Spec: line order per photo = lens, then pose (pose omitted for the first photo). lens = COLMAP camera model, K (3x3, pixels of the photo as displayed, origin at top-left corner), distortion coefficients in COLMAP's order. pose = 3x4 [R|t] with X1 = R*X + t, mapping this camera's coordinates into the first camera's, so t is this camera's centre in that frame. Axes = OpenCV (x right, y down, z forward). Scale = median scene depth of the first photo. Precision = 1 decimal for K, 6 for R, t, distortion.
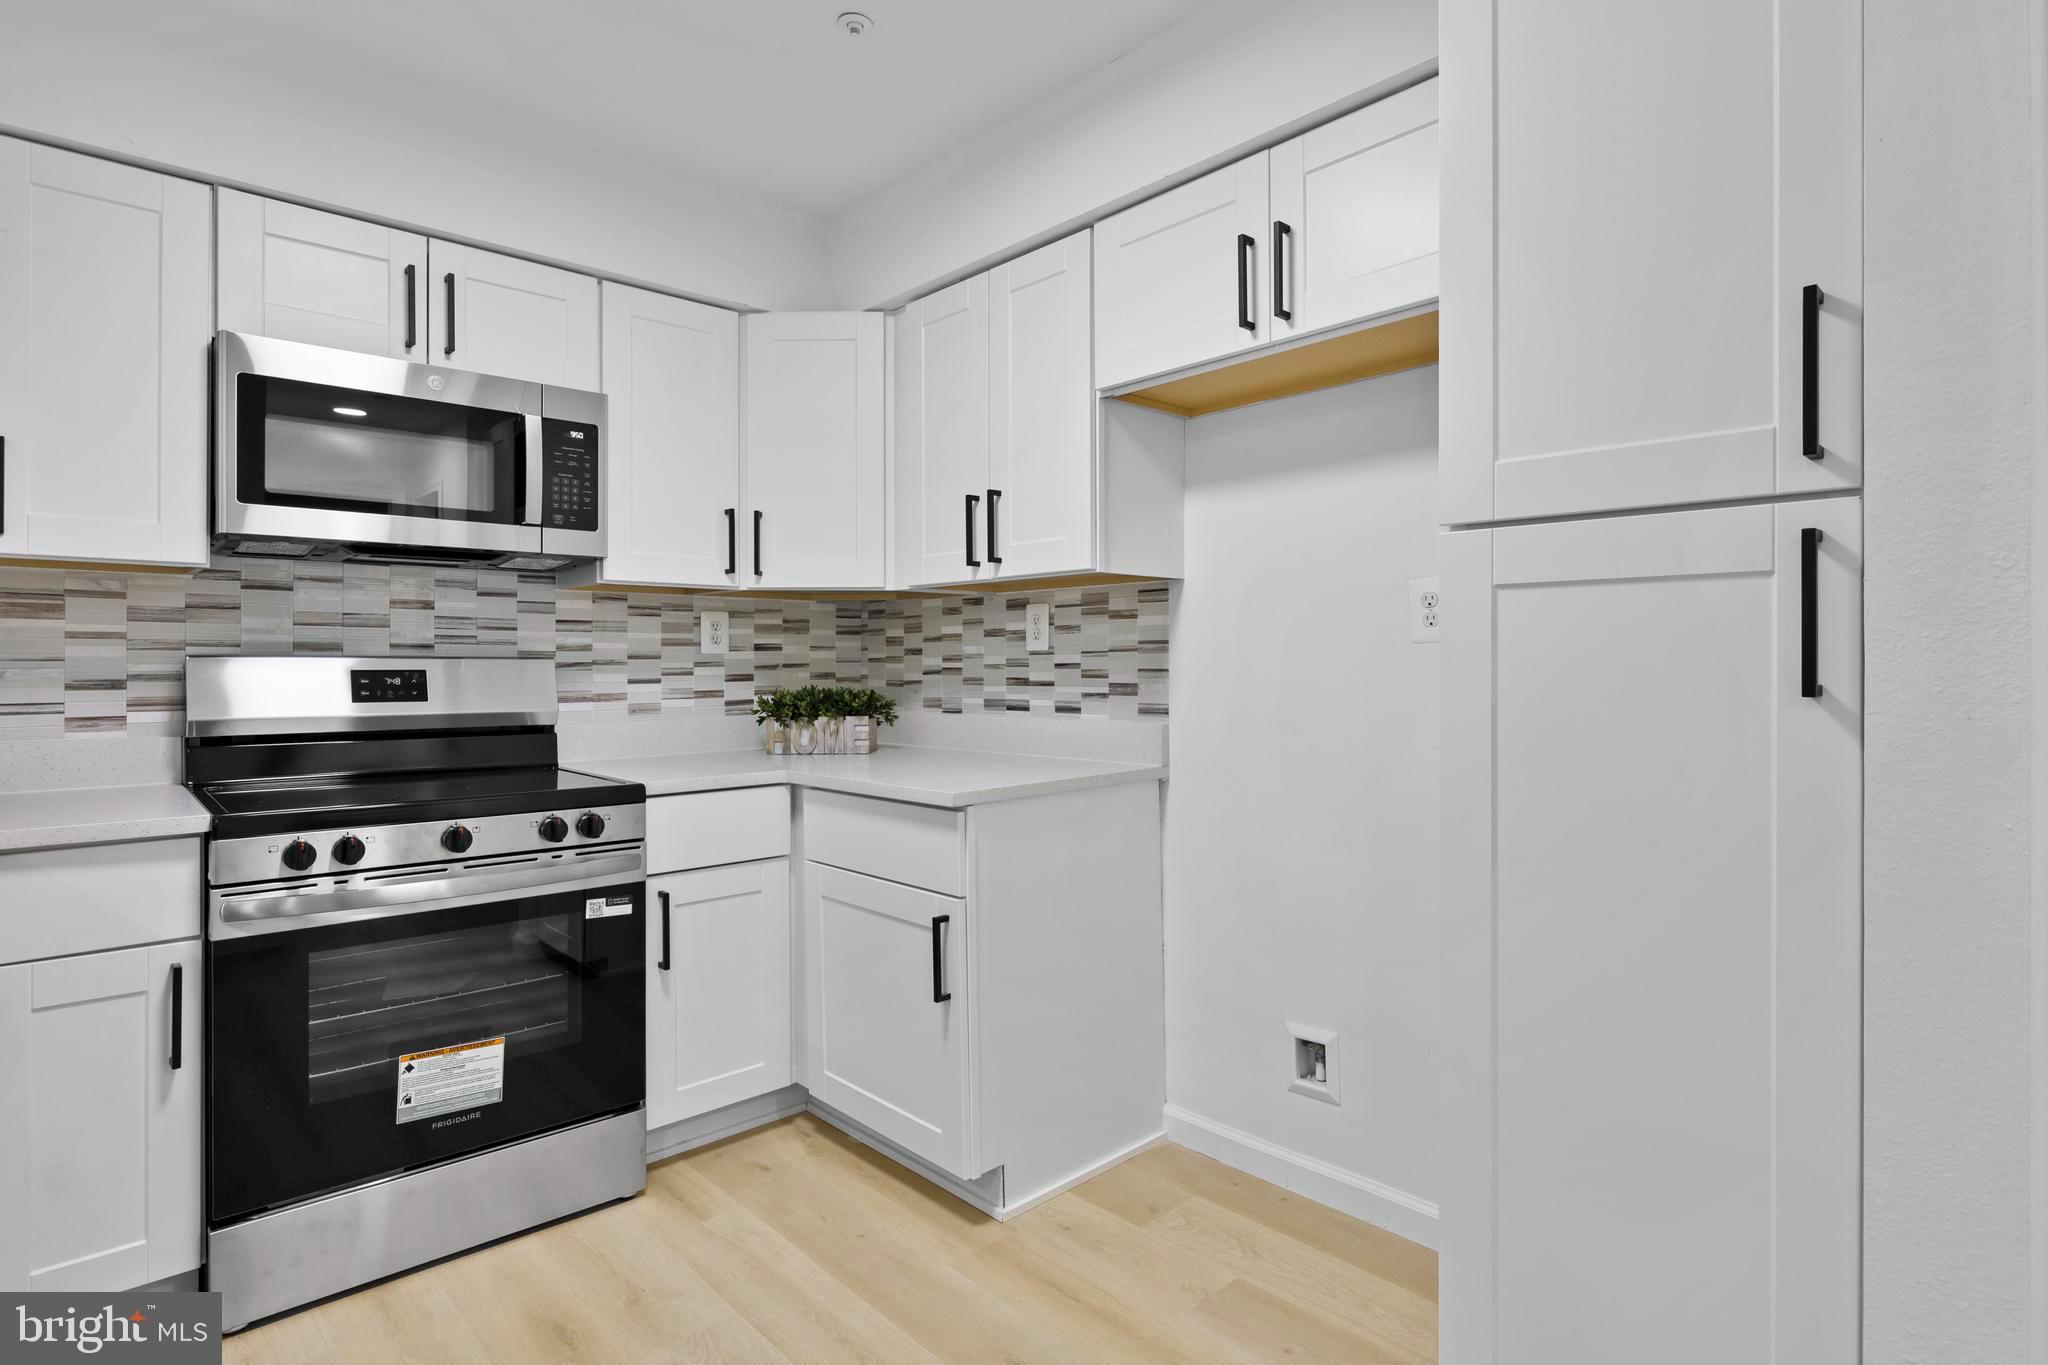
lens RADIAL K [[1059.8, 0, 1027.9], [0, 1059.8, 660.7], [0, 0, 1]] dist [0.004029, 0.000776]
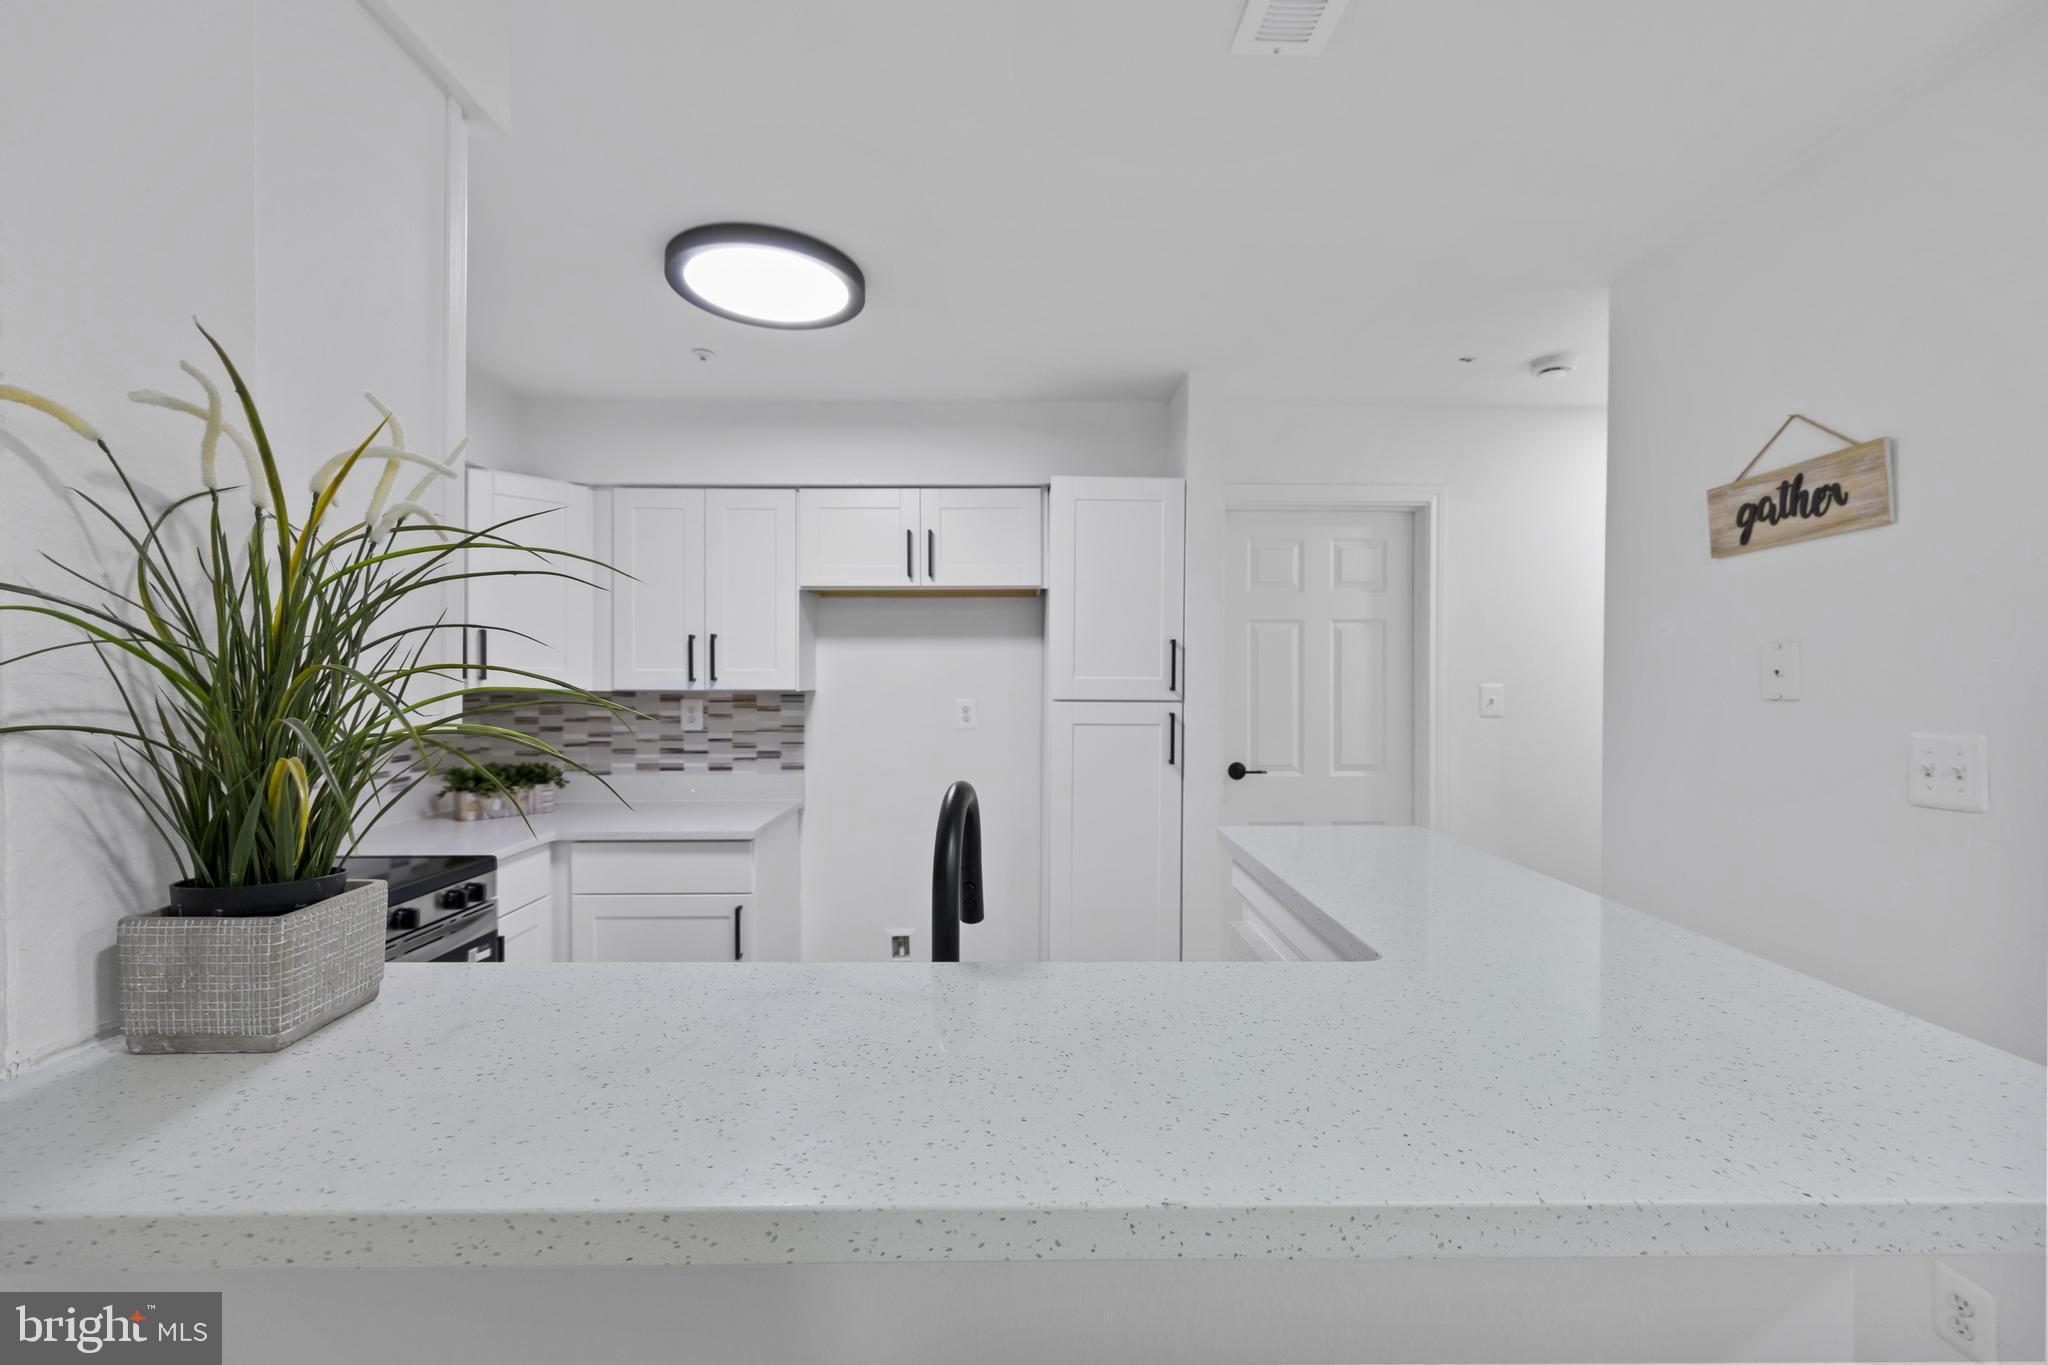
lens RADIAL K [[843.1, 0, 1031.3], [0, 843.1, 675.6], [0, 0, 1]] dist [0.001469, 0.000141]
pose [[0.666458, 0.007318, 0.745506, -0.570969], [-0.006582, 0.999971, -0.003931, -0.086613], [-0.745513, -0.002287, 0.666487, -0.154882]]
